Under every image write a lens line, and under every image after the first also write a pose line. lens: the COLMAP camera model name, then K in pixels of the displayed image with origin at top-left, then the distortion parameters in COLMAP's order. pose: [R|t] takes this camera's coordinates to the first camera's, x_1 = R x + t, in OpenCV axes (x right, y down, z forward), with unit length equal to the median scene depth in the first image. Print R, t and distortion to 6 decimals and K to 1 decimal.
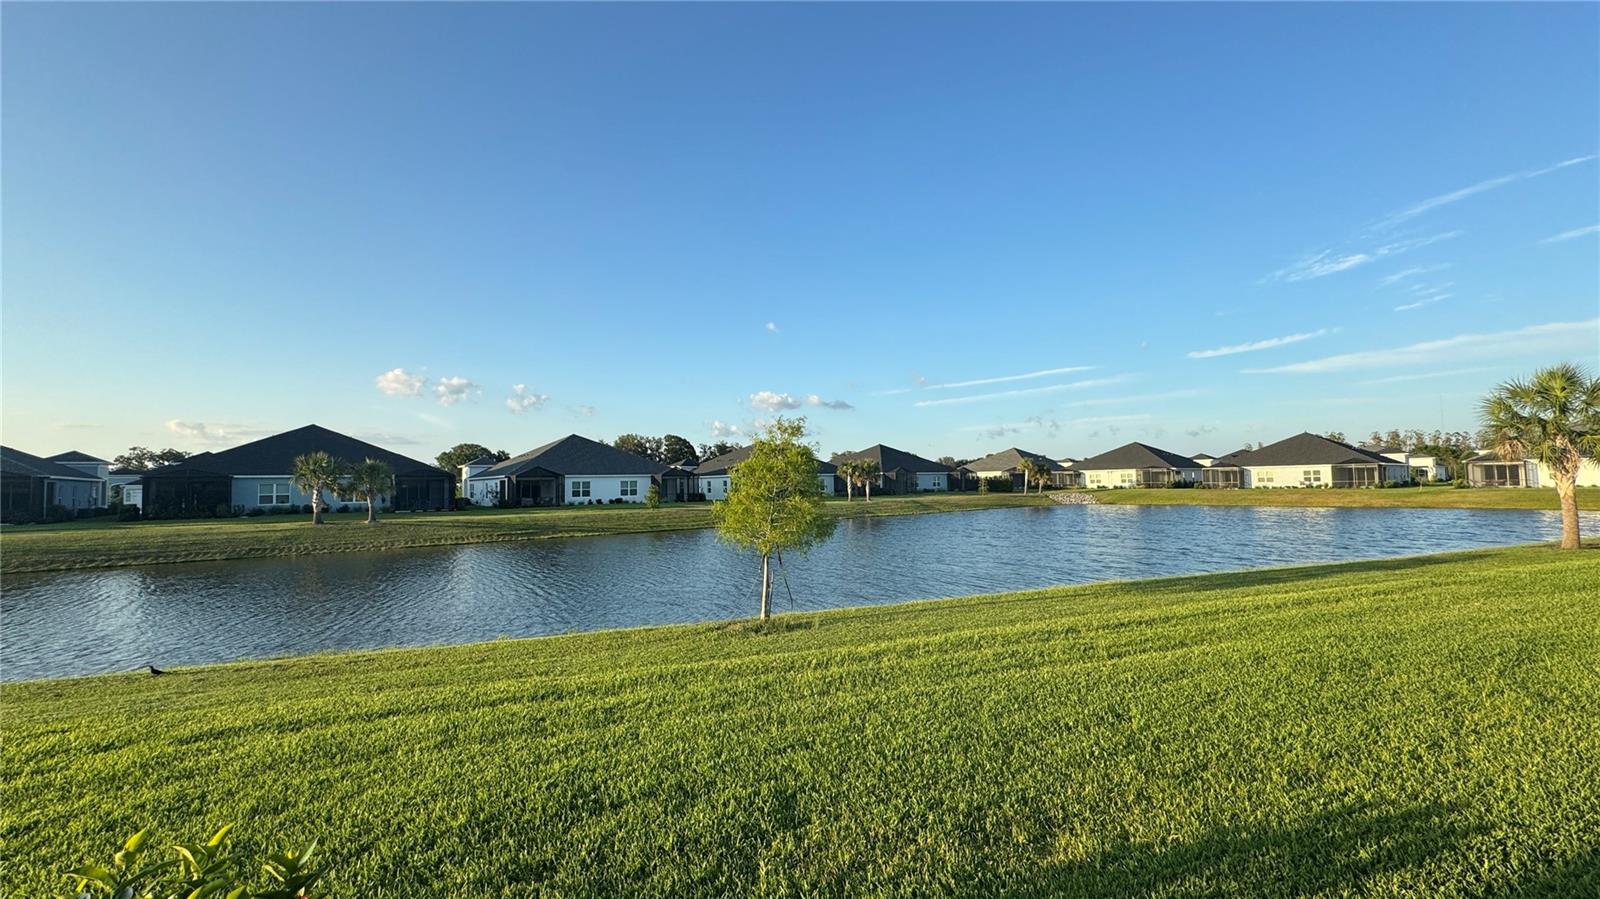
lens RADIAL K [[640.4, 0, 809.1], [0, 640.4, 458.2], [0, 0, 1]] dist [-0.008067, 0.000377]
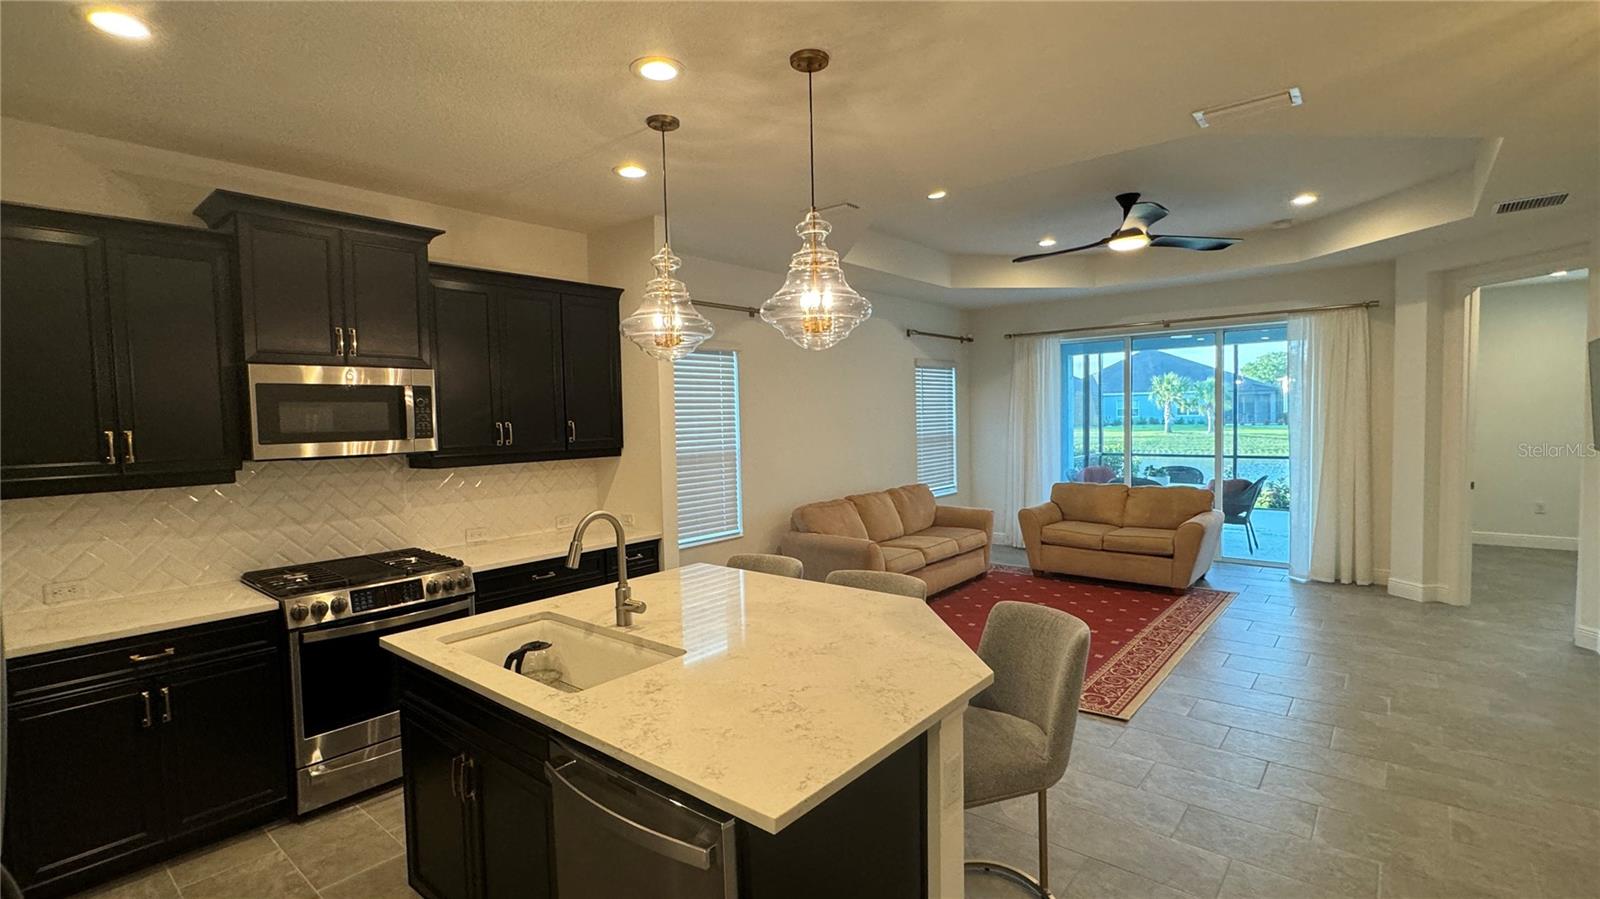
lens RADIAL K [[726.9, 0, 801.1], [0, 726.9, 449.0], [0, 0, 1]] dist [-0.004481, -0.000072]
pose [[0.494455, 0.048940, -0.867825, 0.052910], [0.048298, 0.995324, 0.083649, -0.010095], [0.867860, -0.083275, 0.489779, -0.188160]]
